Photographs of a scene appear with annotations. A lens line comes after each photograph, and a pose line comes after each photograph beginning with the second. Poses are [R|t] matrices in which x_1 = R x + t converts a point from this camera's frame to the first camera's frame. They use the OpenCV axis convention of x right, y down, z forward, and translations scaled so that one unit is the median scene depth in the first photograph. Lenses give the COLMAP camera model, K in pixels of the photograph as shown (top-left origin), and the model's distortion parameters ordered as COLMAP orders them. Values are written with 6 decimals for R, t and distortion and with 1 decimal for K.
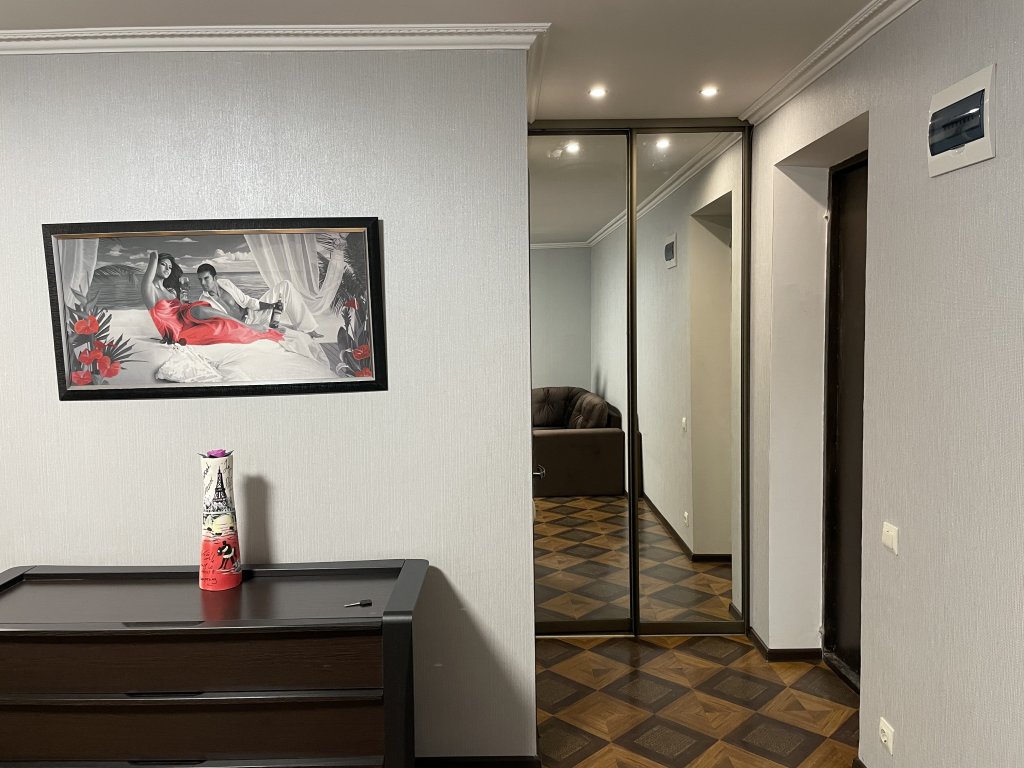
lens RADIAL K [[775.4, 0, 516.0], [0, 775.4, 373.9], [0, 0, 1]] dist [0.097956, -0.138530]
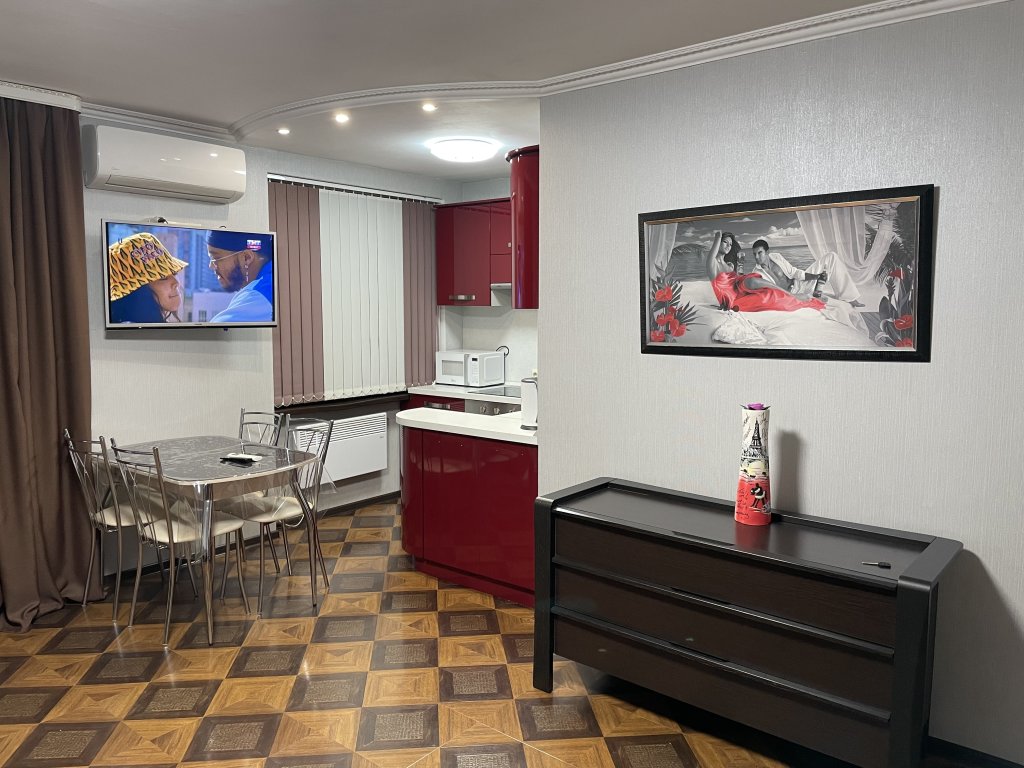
lens RADIAL K [[775.4, 0, 516.0], [0, 775.4, 373.9], [0, 0, 1]] dist [0.097956, -0.138530]
pose [[0.764850, 0.075743, -0.639741, 0.072080], [-0.055441, 0.997119, 0.051773, 0.013454], [0.641819, -0.004131, 0.766845, -0.091961]]
